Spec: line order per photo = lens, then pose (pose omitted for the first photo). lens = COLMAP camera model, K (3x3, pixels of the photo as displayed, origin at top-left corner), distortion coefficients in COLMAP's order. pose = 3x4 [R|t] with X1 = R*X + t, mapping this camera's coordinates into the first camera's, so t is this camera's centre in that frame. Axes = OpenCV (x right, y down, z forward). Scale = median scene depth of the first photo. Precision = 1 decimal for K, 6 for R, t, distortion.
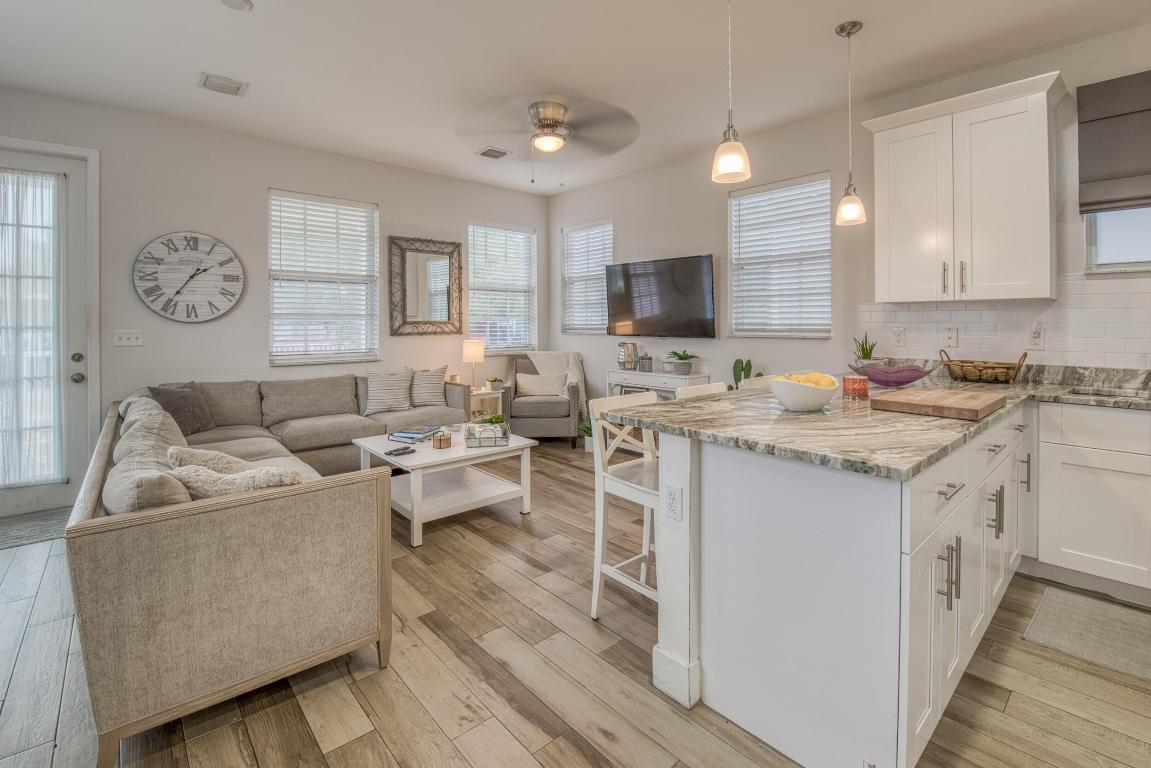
lens RADIAL K [[509.5, 0, 606.8], [0, 509.5, 319.6], [0, 0, 1]] dist [-0.010414, -0.004919]
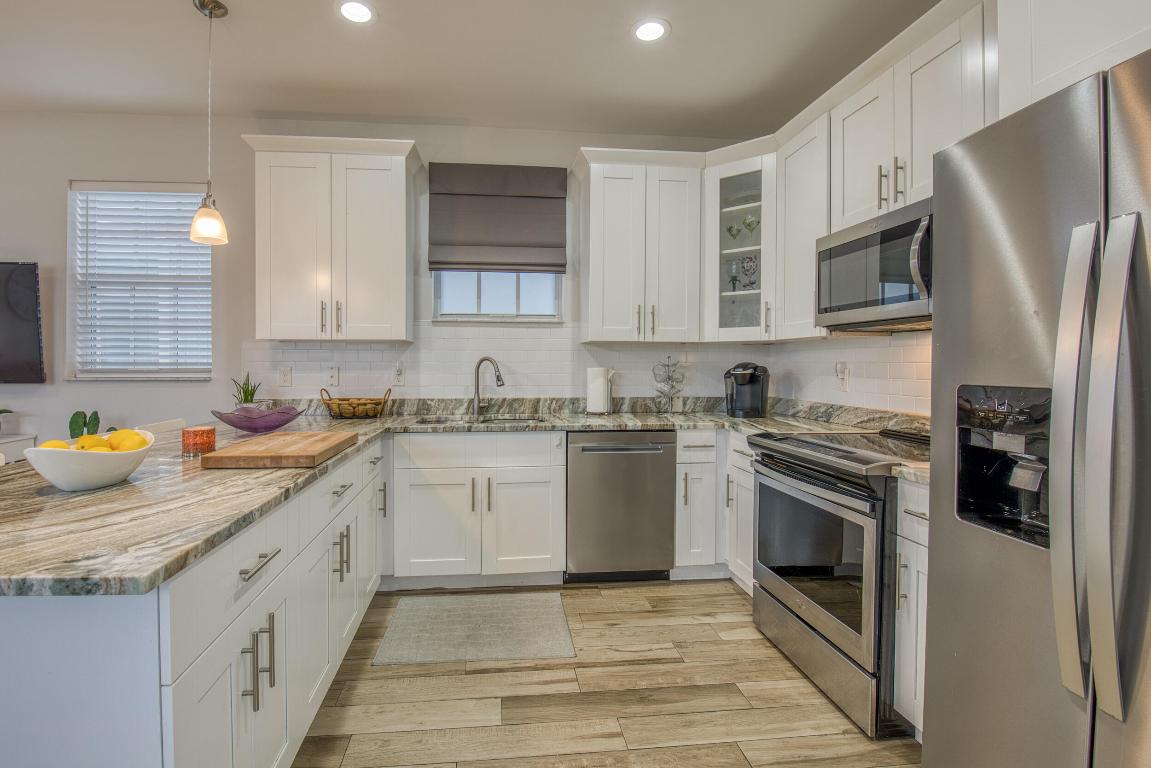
lens RADIAL K [[509.5, 0, 533.6], [0, 509.5, 367.3], [0, 0, 1]] dist [-0.010414, -0.004919]
pose [[0.611737, -0.007412, 0.791026, 0.105170], [-0.006109, 0.999882, 0.014093, 0.000696], [-0.791037, -0.013454, 0.611620, 0.049461]]
